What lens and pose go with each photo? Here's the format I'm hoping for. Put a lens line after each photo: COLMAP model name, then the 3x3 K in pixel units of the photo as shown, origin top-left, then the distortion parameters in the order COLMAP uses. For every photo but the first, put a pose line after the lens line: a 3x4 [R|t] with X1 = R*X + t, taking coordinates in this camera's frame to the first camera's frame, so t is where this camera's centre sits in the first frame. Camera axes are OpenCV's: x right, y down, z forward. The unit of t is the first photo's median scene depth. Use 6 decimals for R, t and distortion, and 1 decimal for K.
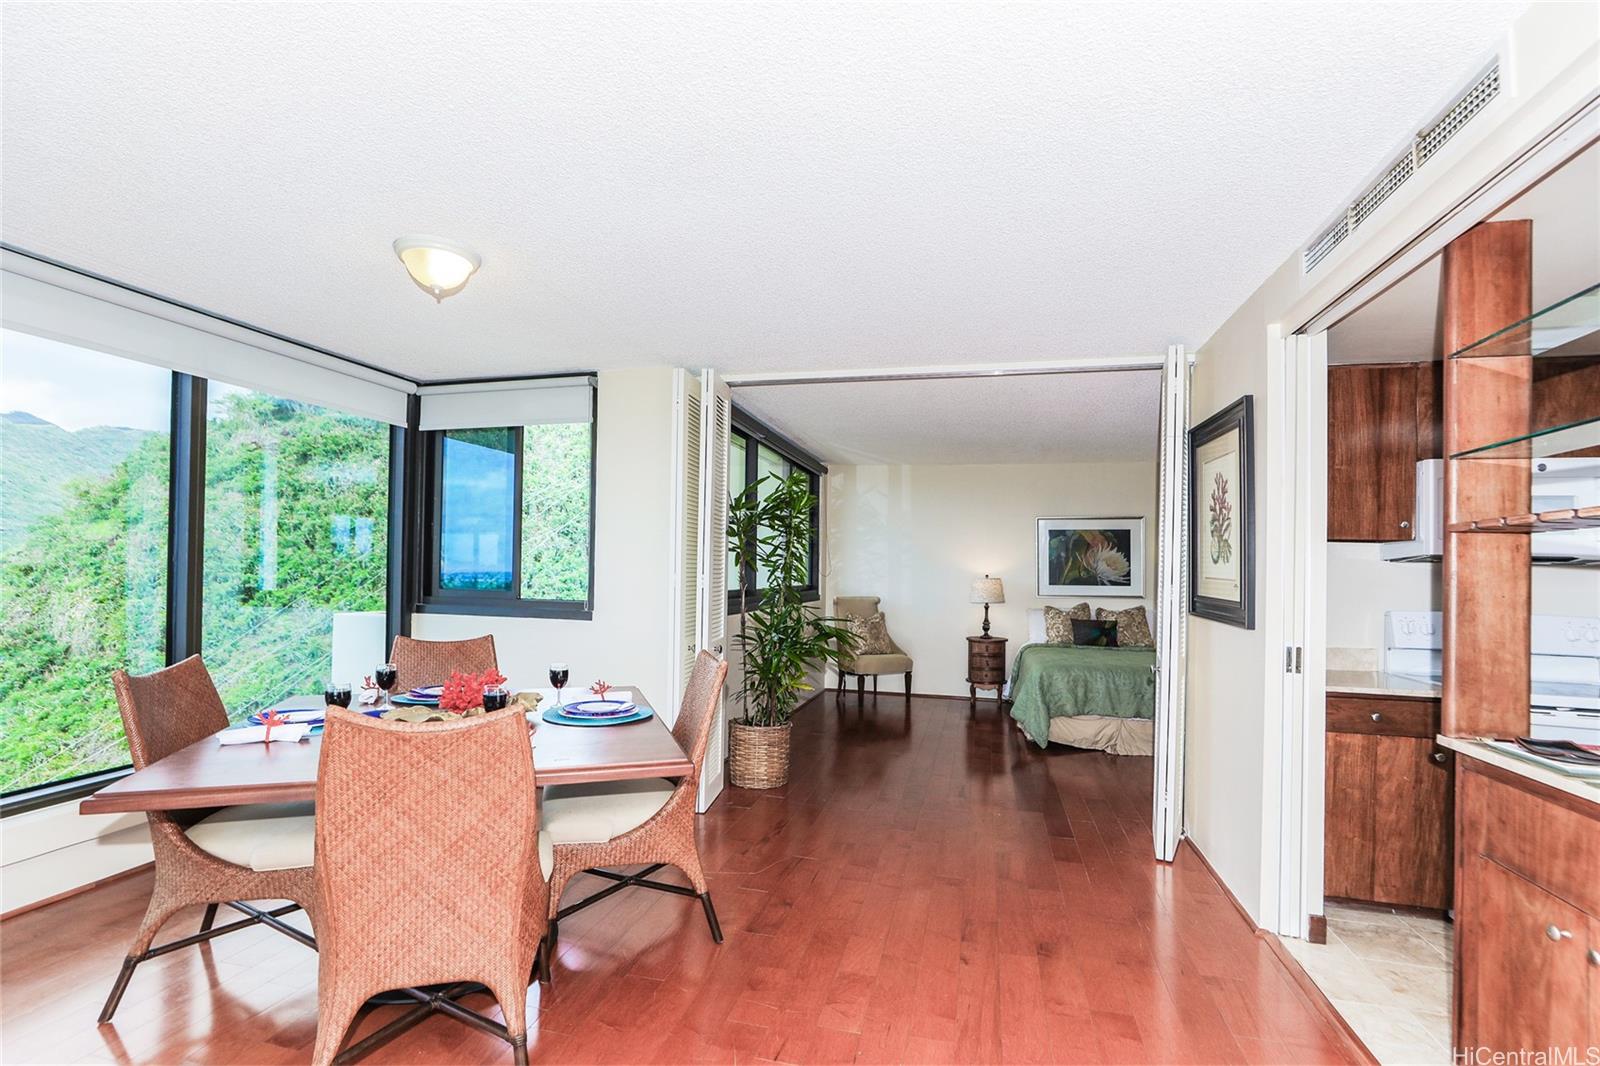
lens RADIAL K [[738.5, 0, 790.4], [0, 738.5, 555.4], [0, 0, 1]] dist [-0.022697, 0.015606]
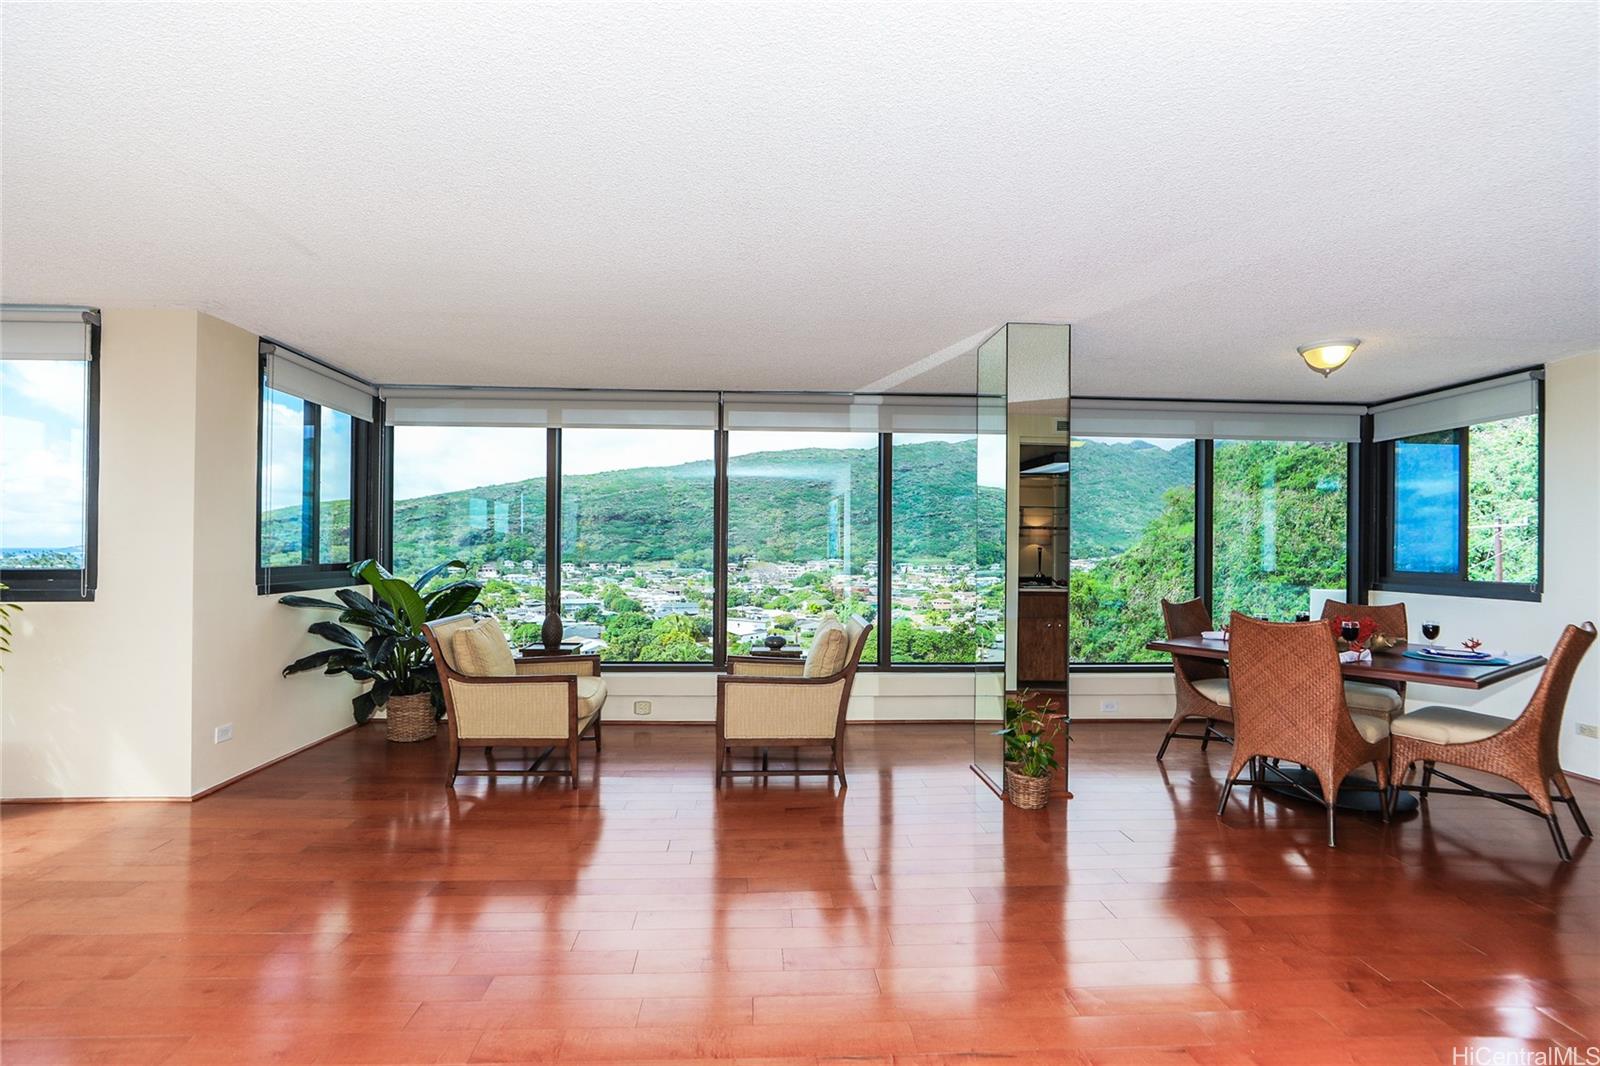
lens RADIAL K [[747.0, 0, 754.9], [0, 747.0, 552.0], [0, 0, 1]] dist [-0.059188, 0.015550]
pose [[0.276681, -0.007672, -0.960931, 0.396968], [0.009489, 0.999941, -0.005252, 0.011334], [0.960915, -0.007665, 0.276737, -0.358491]]
